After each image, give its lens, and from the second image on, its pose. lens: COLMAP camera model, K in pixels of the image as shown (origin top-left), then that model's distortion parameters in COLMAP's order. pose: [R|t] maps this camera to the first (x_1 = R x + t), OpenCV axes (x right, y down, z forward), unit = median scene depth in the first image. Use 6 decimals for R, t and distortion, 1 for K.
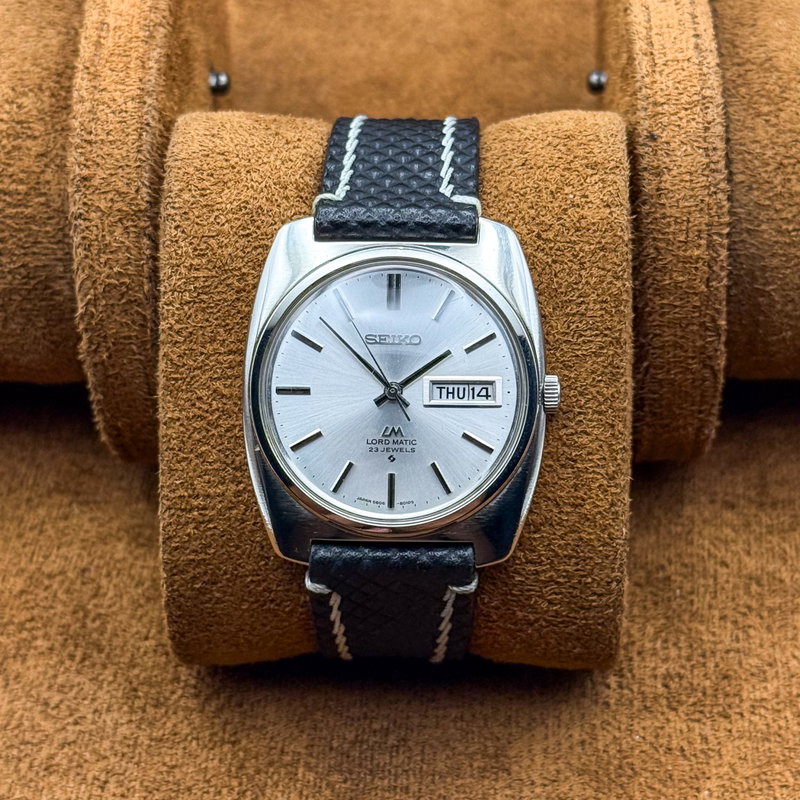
lens RADIAL K [[2222.7, 0, 389.4], [0, 2222.7, 369.9], [0, 0, 1]] dist [0.119037, 0.000000]
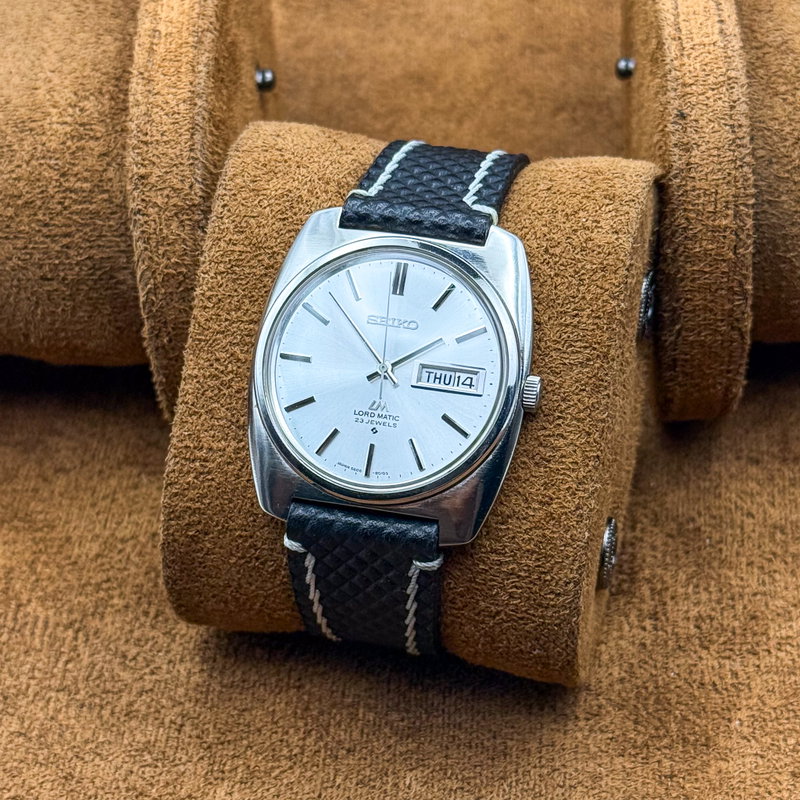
lens RADIAL K [[2222.7, 0, 391.3], [0, 2222.7, 365.2], [0, 0, 1]] dist [0.119037, 0.000000]
pose [[0.978080, 0.129980, -0.162681, 0.174909], [-0.149293, 0.982349, -0.112702, 0.125303], [0.145160, 0.134519, 0.980221, -0.052175]]
